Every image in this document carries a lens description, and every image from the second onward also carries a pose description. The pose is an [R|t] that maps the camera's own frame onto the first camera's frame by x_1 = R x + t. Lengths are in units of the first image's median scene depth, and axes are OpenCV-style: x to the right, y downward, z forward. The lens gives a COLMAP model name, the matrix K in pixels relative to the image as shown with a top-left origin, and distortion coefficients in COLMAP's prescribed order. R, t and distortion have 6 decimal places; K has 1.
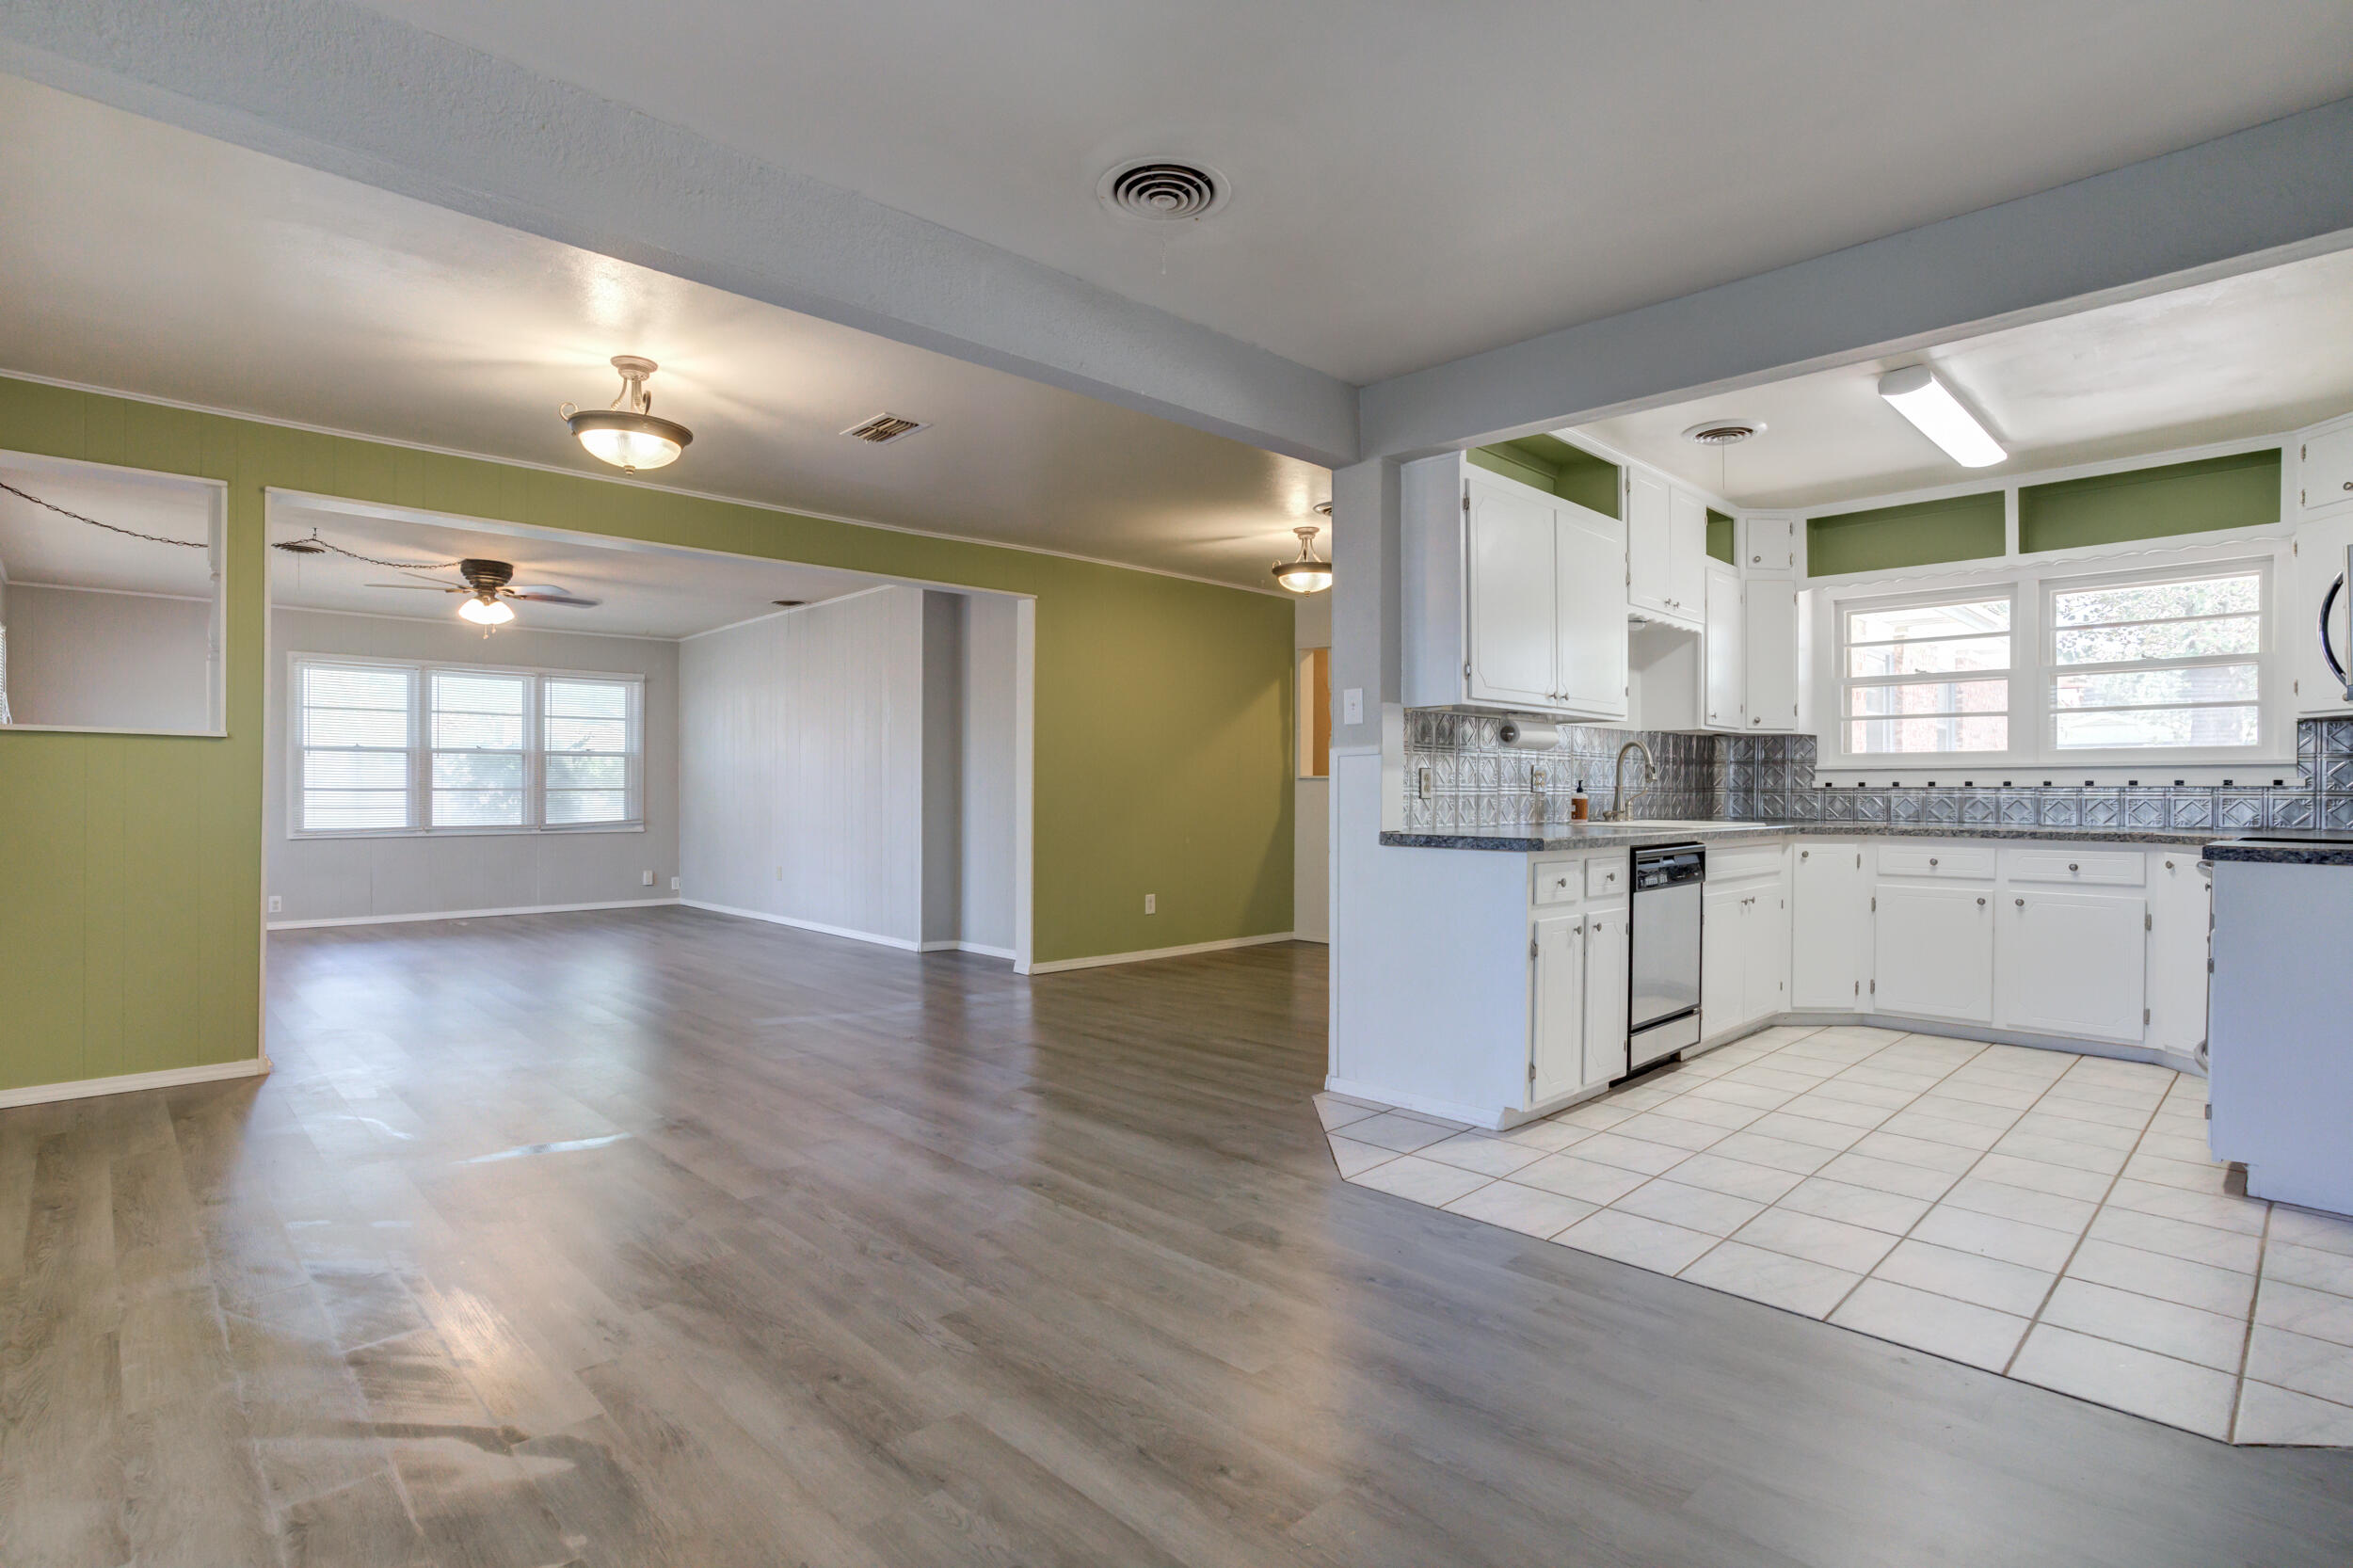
lens RADIAL K [[1317.8, 0, 1100.1], [0, 1317.8, 792.4], [0, 0, 1]] dist [-0.089498, 0.047505]
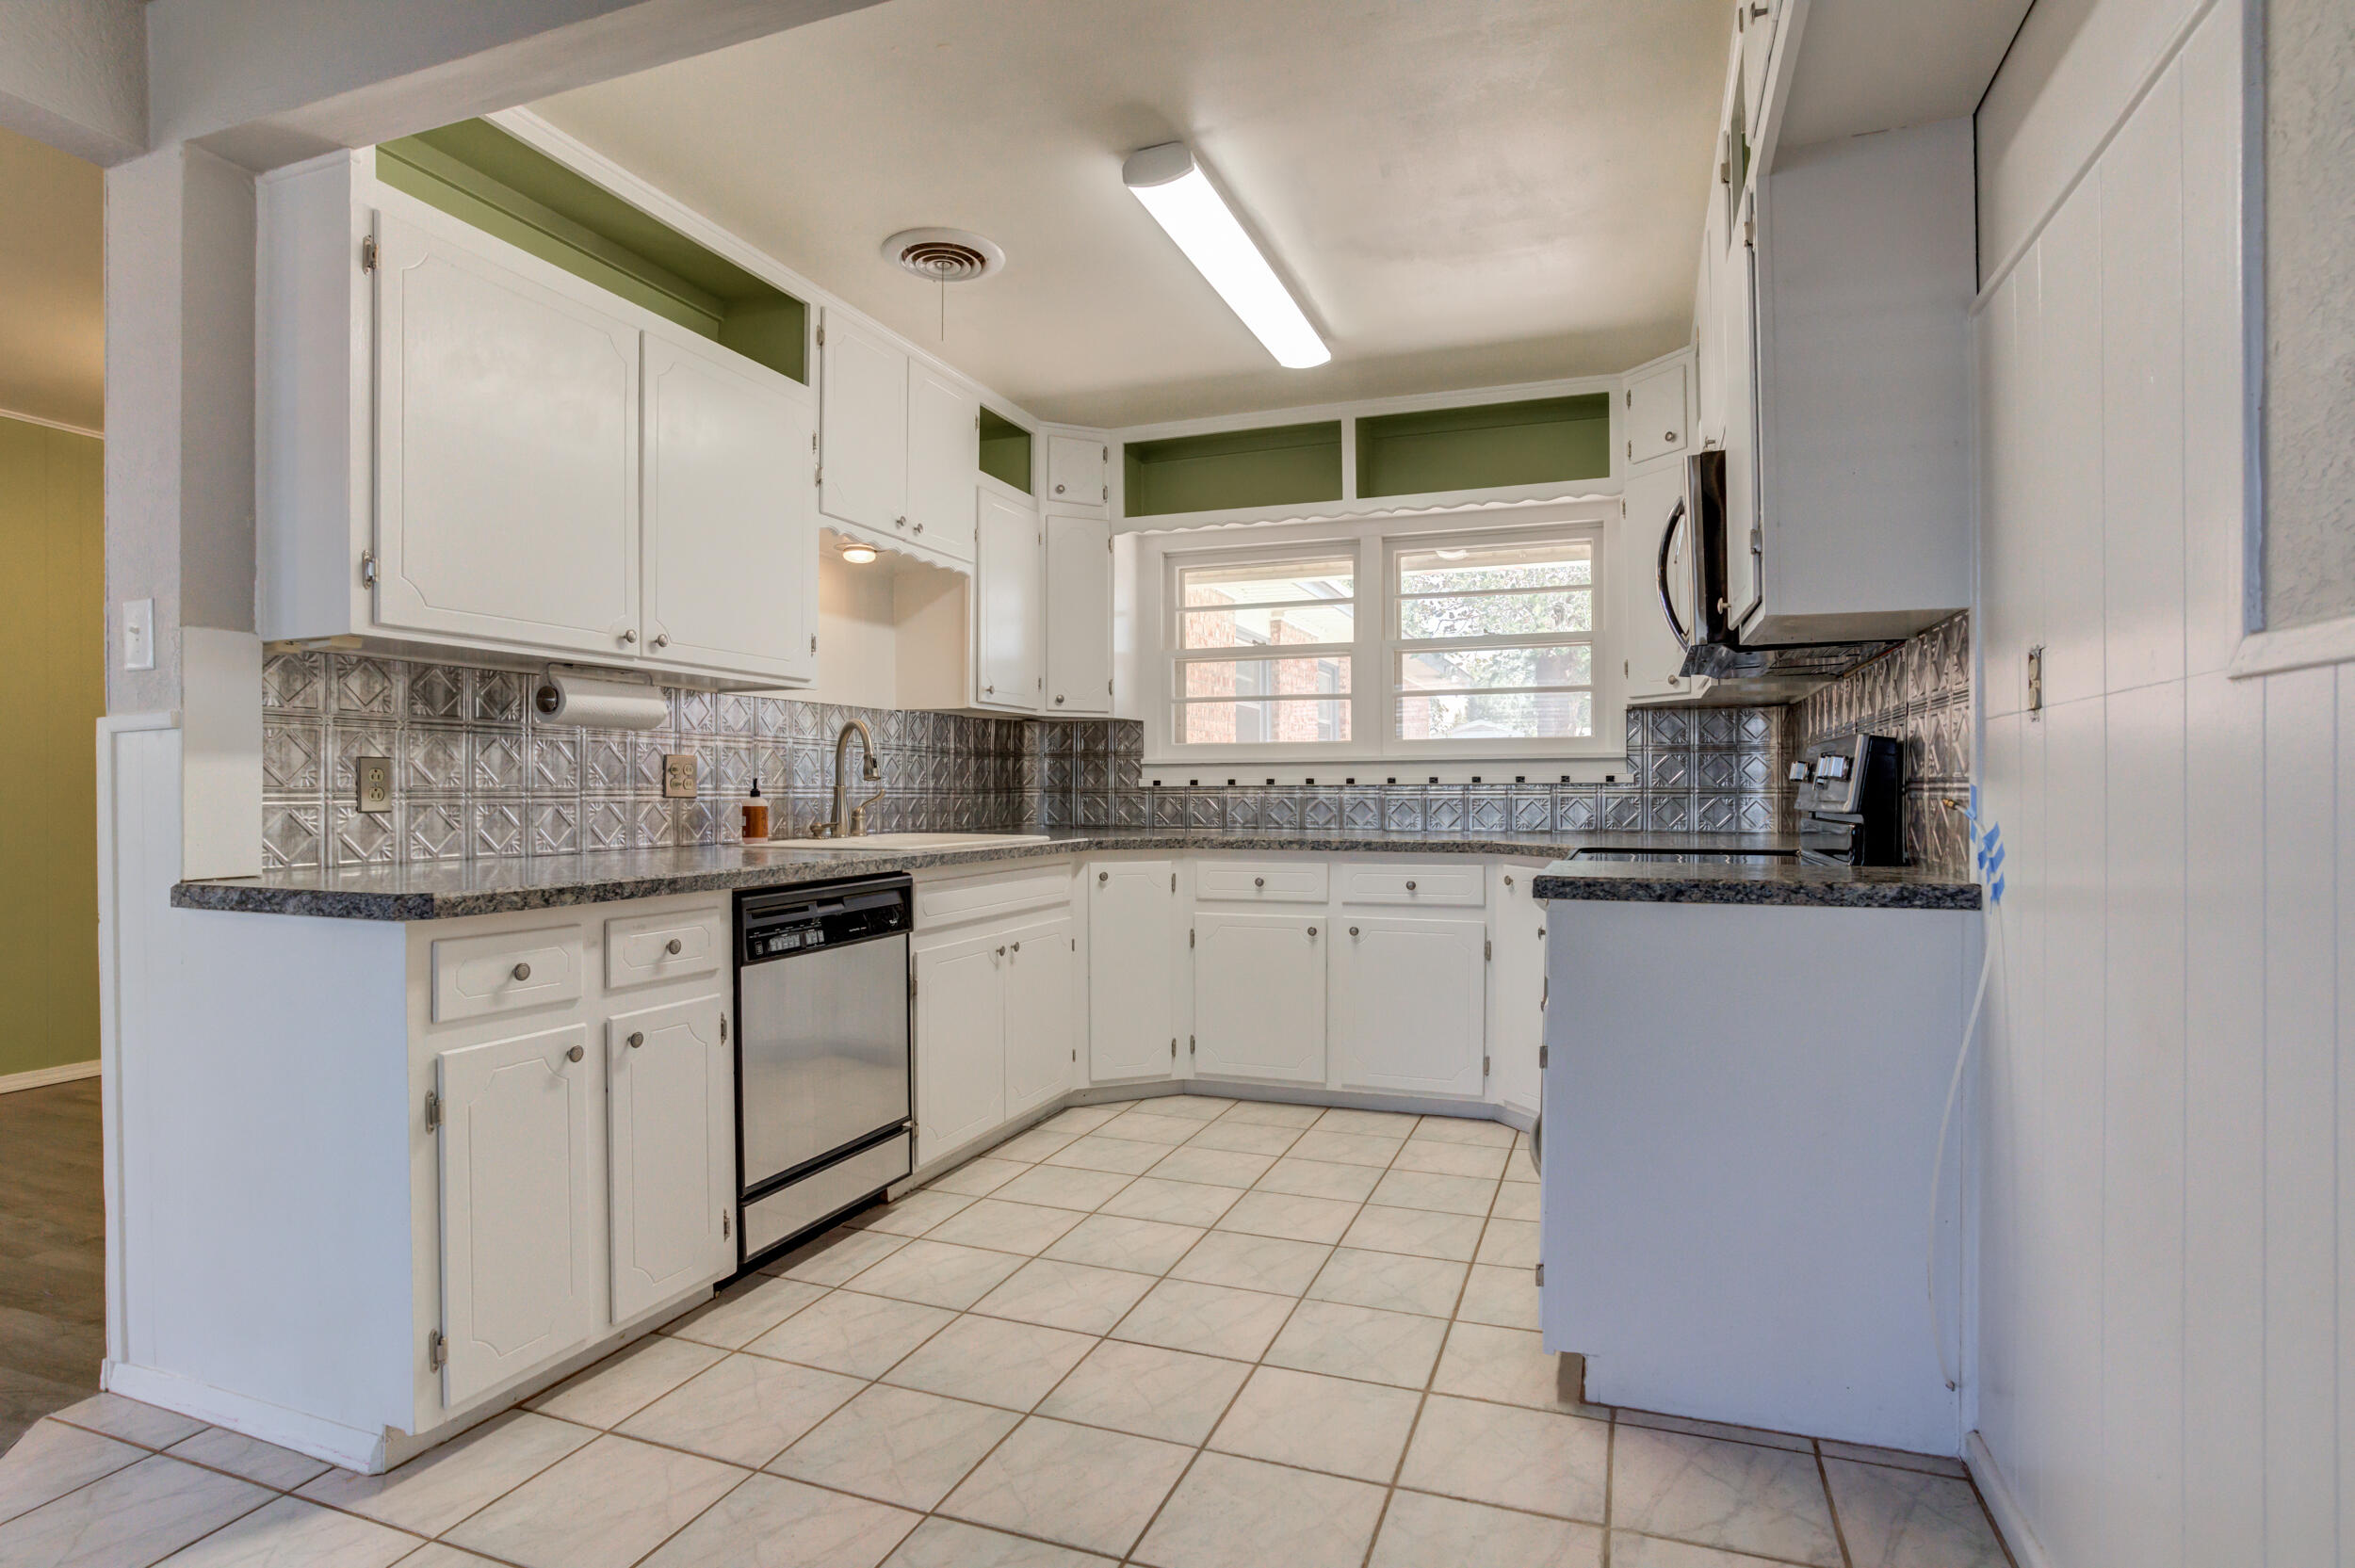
lens RADIAL K [[1331.3, 0, 1153.8], [0, 1331.3, 787.4], [0, 0, 1]] dist [-0.089566, 0.055634]
pose [[0.911025, -0.005019, 0.412321, 0.265098], [0.006488, 0.999977, -0.002163, -0.001902], [-0.412300, 0.004646, 0.911036, 0.294759]]
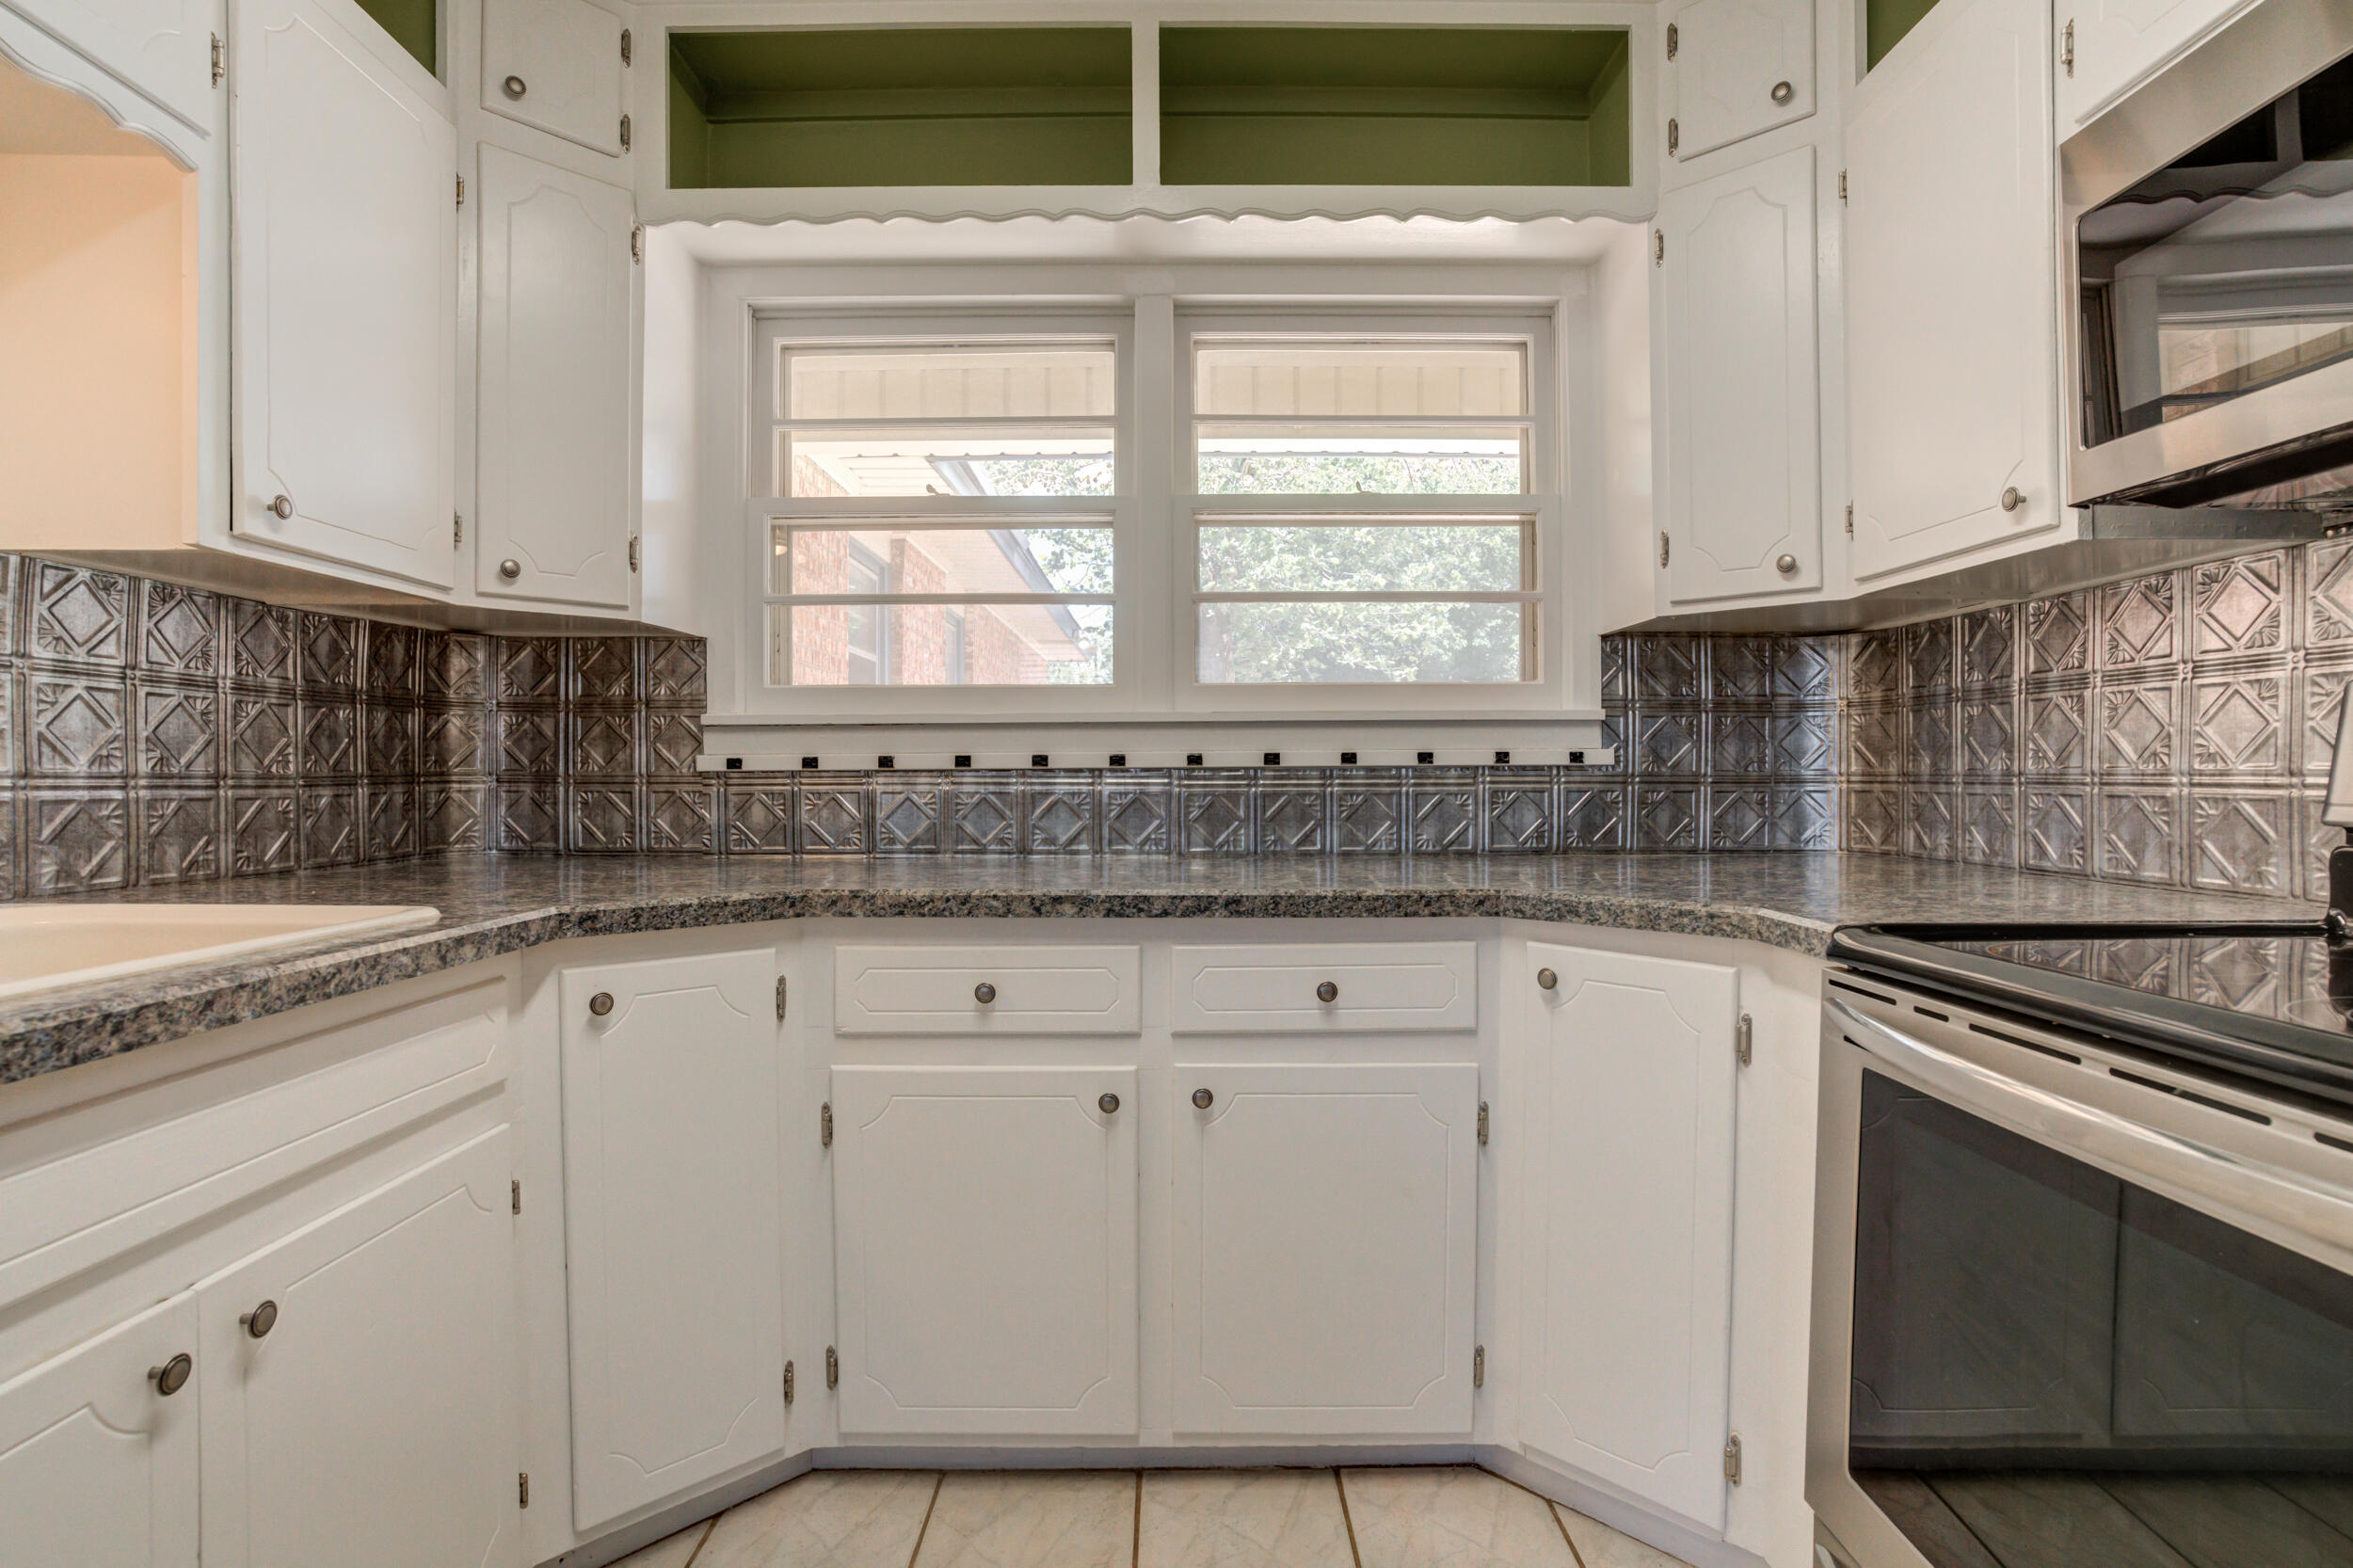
lens RADIAL K [[1317.8, 0, 1100.1], [0, 1317.8, 792.4], [0, 0, 1]] dist [-0.089498, 0.047505]
pose [[0.760053, -0.014569, 0.649698, 0.459974], [0.005726, 0.999860, 0.015723, -0.003336], [-0.649836, -0.008231, 0.760030, 0.732003]]
